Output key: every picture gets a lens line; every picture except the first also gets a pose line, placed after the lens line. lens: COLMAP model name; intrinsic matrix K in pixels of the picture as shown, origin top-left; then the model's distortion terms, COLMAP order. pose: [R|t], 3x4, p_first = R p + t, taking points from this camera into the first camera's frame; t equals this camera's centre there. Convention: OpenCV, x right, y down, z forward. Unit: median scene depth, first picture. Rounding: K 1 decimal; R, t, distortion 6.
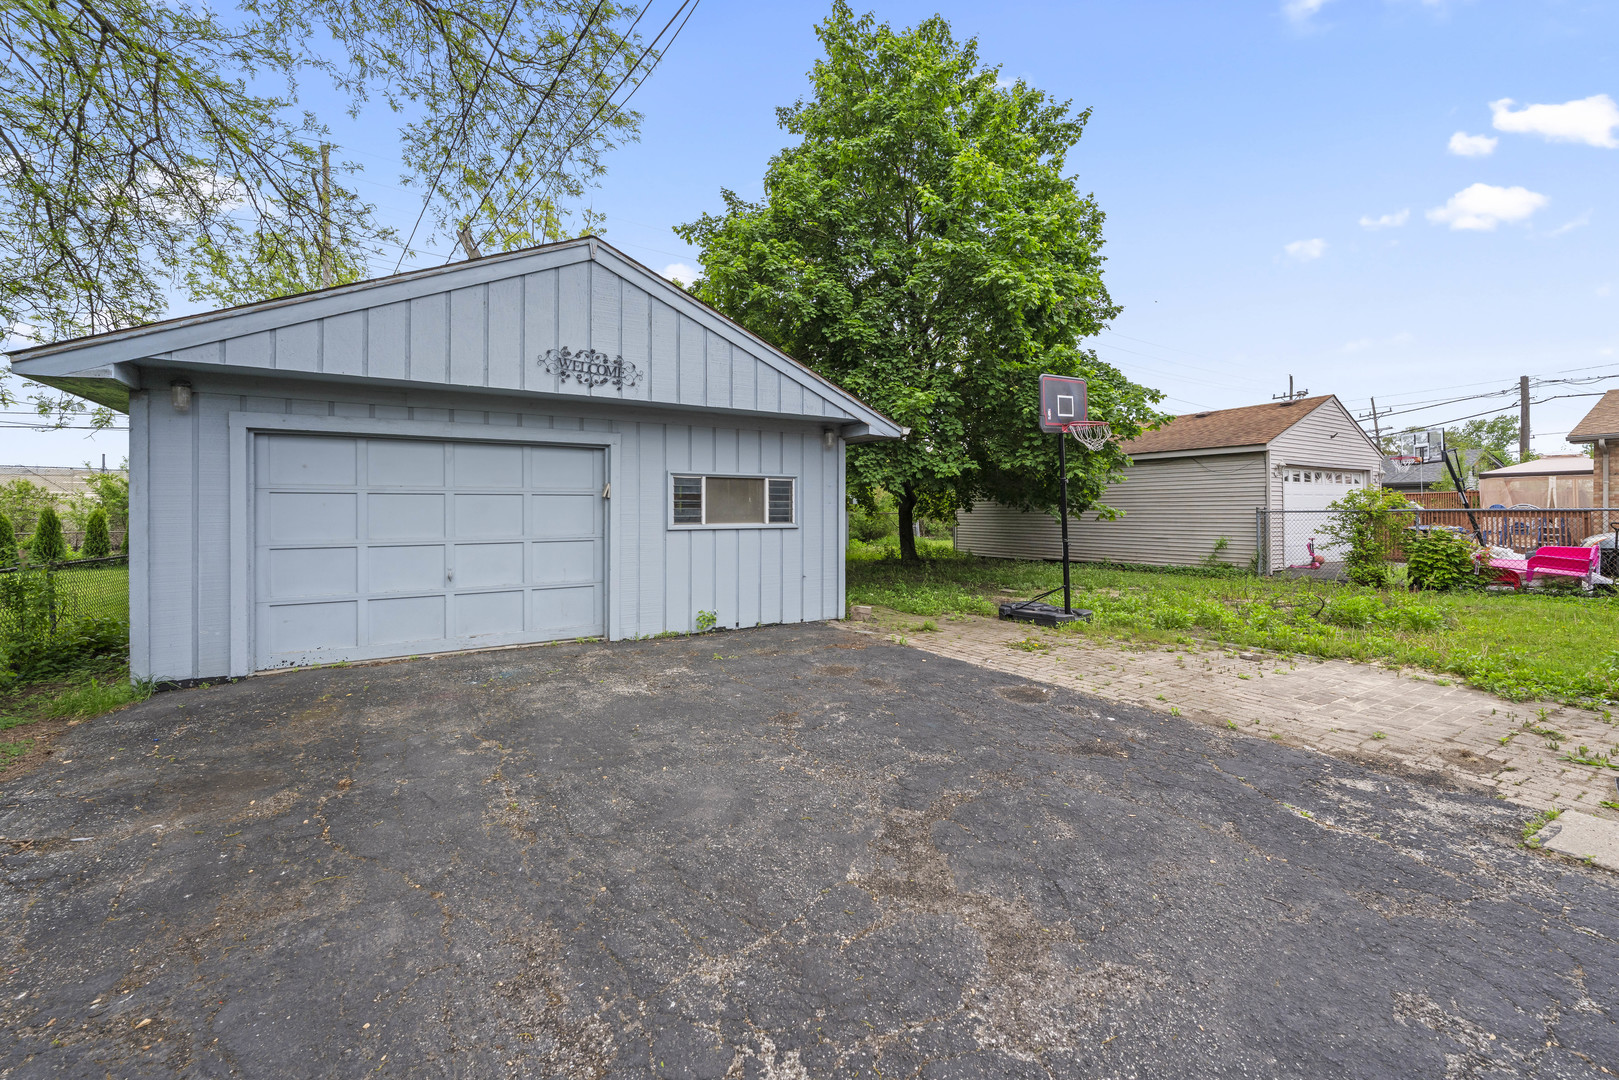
lens RADIAL K [[663.9, 0, 806.2], [0, 663.9, 522.6], [0, 0, 1]] dist [-0.002061, -0.000346]
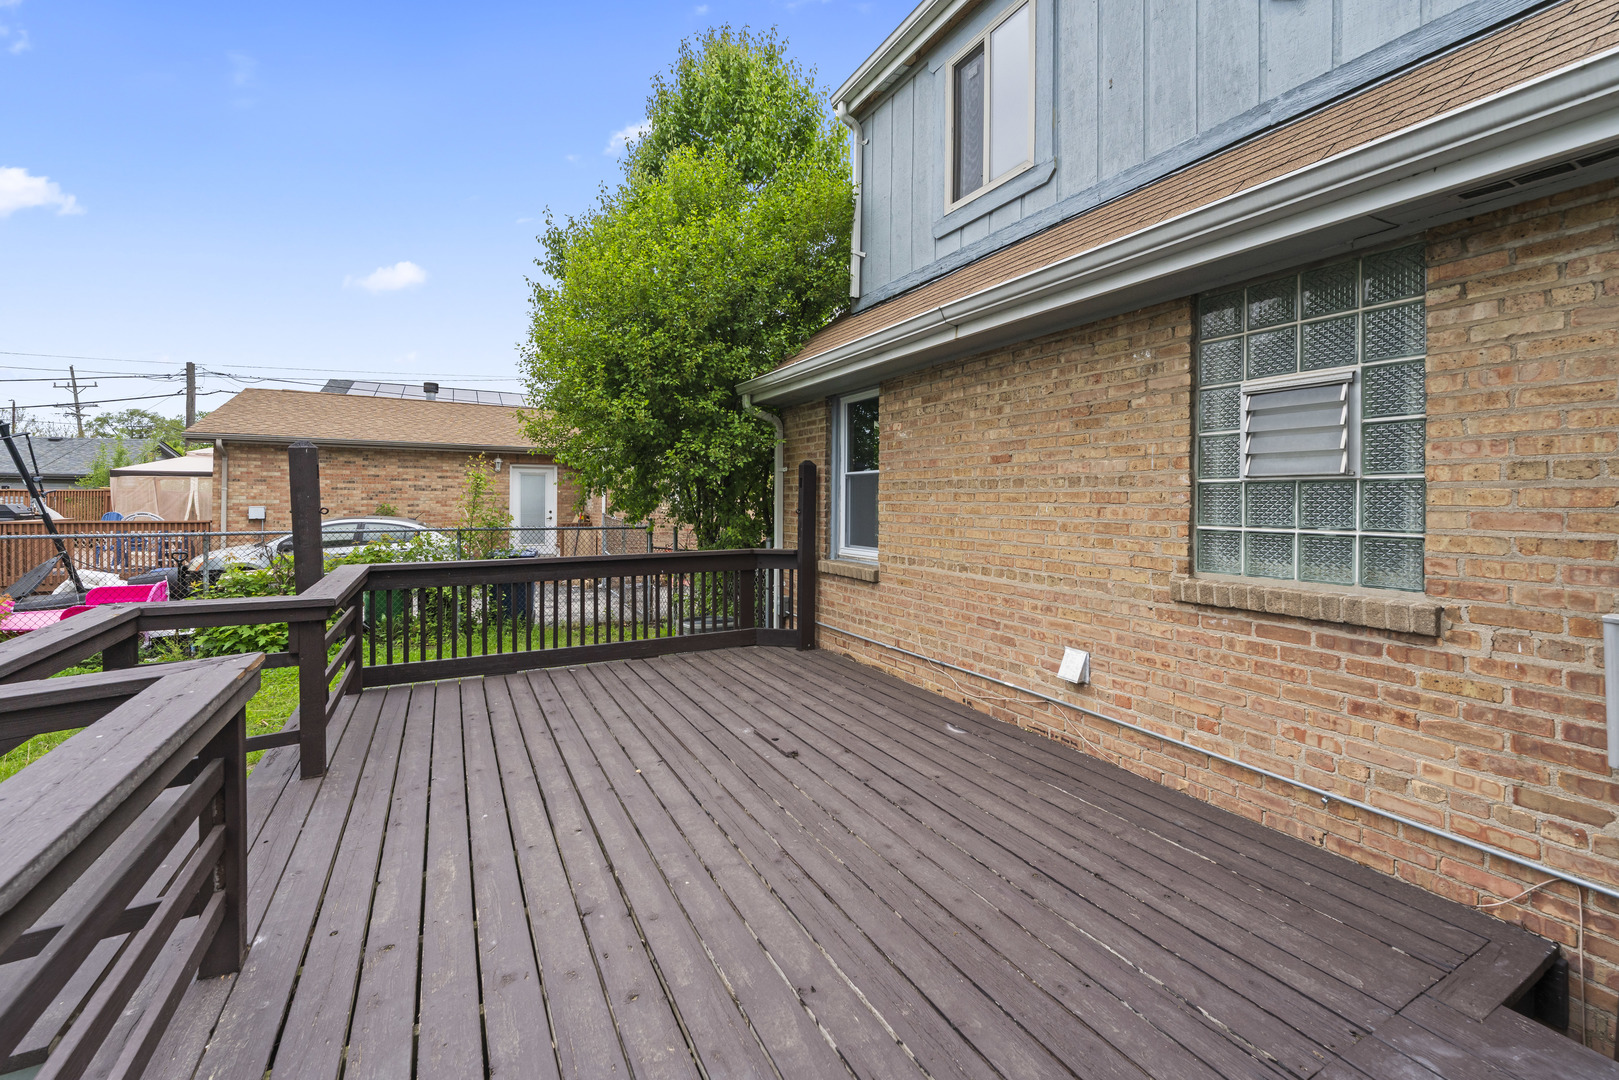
lens RADIAL K [[663.9, 0, 796.8], [0, 663.9, 499.8], [0, 0, 1]] dist [-0.002061, -0.000346]
pose [[0.061950, 0.001575, 0.998078, 1.491804], [0.012857, 0.999915, -0.002376, -0.134970], [-0.997996, 0.012980, 0.061924, 0.769113]]
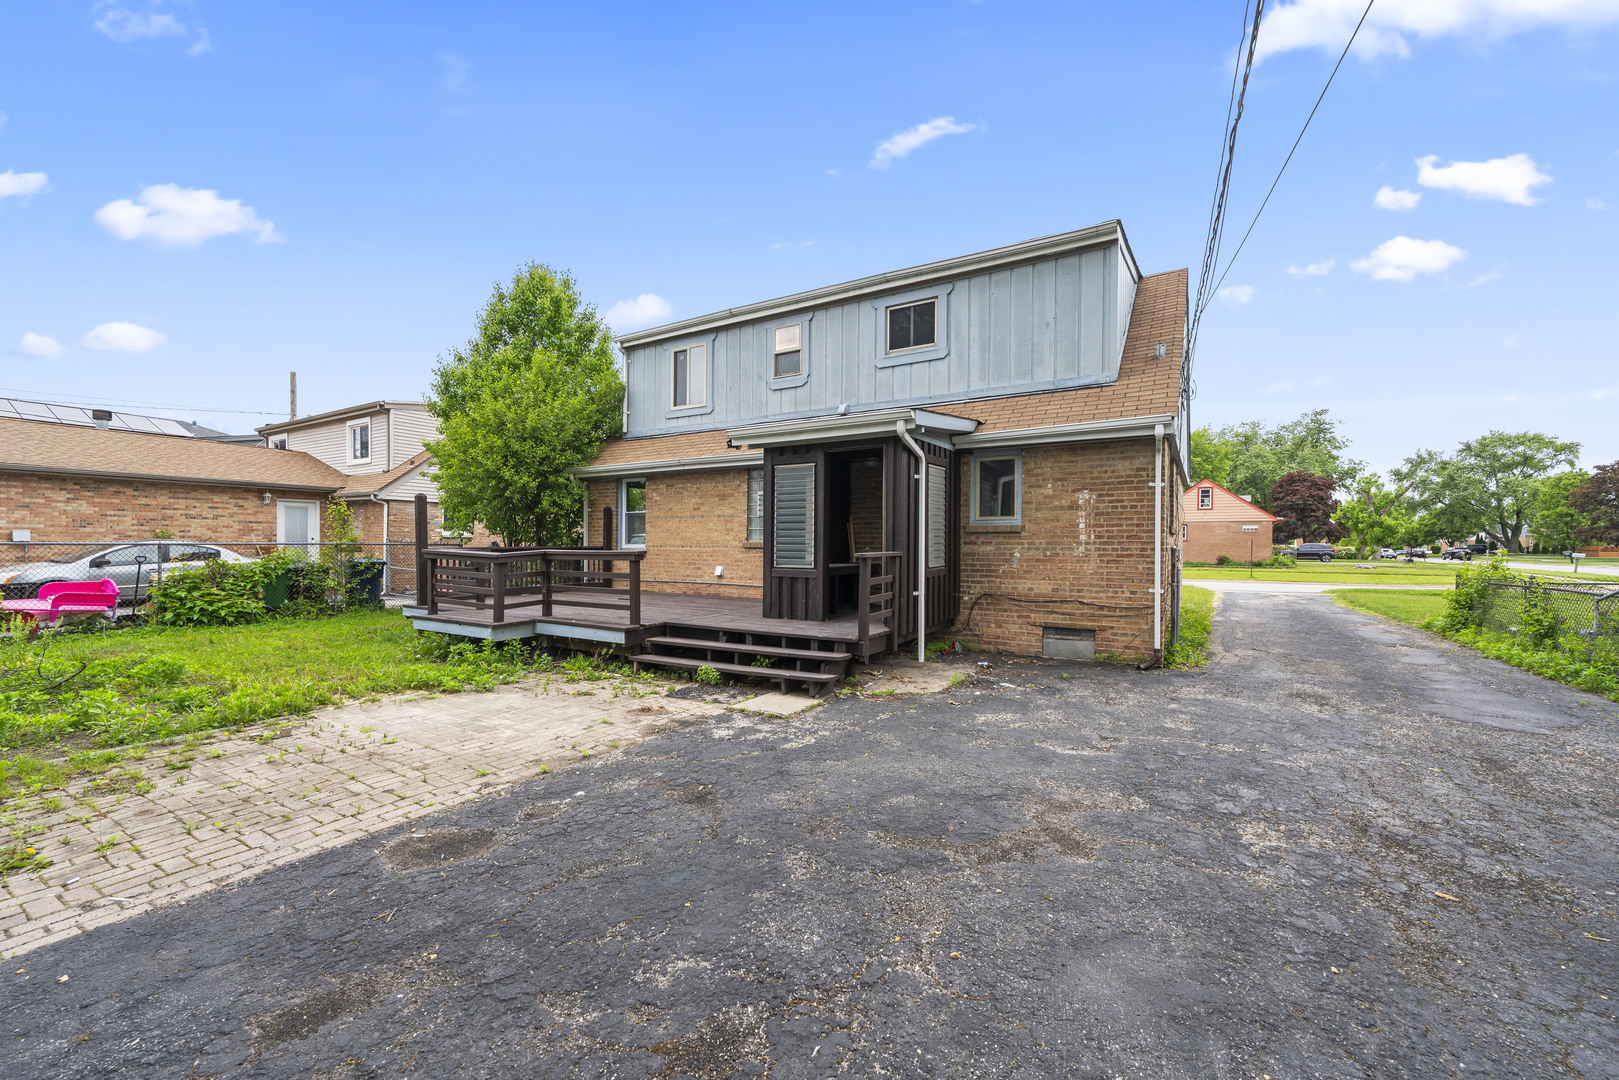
lens RADIAL K [[663.9, 0, 801.9], [0, 663.9, 543.1], [0, 0, 1]] dist [-0.002061, -0.000346]
pose [[-0.453488, 0.001684, 0.891261, -0.586435], [0.010854, 0.999934, 0.003633, -0.036099], [-0.891196, 0.011322, -0.453476, 1.534535]]
